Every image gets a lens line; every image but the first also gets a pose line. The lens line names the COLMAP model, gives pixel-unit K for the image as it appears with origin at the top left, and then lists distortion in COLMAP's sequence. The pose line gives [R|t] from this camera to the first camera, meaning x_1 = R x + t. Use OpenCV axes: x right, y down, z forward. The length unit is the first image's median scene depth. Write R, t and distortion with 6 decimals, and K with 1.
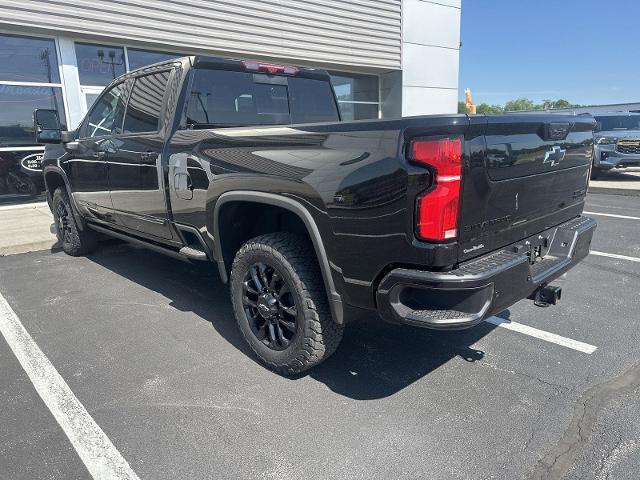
lens RADIAL K [[450.3, 0, 319.1], [0, 450.3, 233.8], [0, 0, 1]] dist [0.015491, 0.006856]
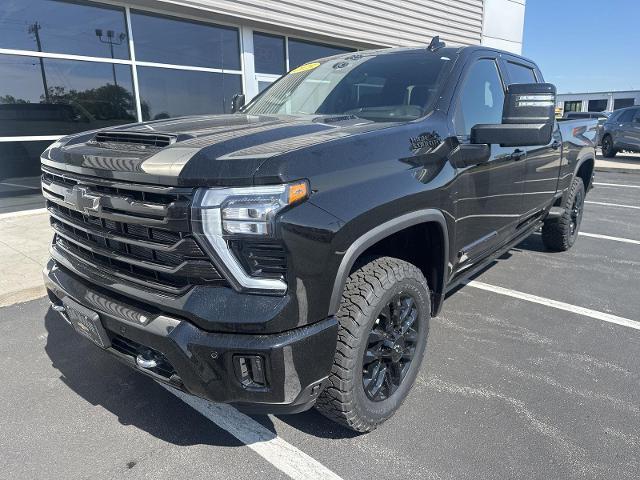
lens RADIAL K [[463.8, 0, 318.8], [0, 463.8, 239.4], [0, 0, 1]] dist [0.042127, -0.025400]
pose [[0.992377, -0.023172, 0.121039, -0.532552], [0.019261, 0.999257, 0.033384, 0.017045], [-0.121723, -0.030798, 0.992086, -0.075944]]
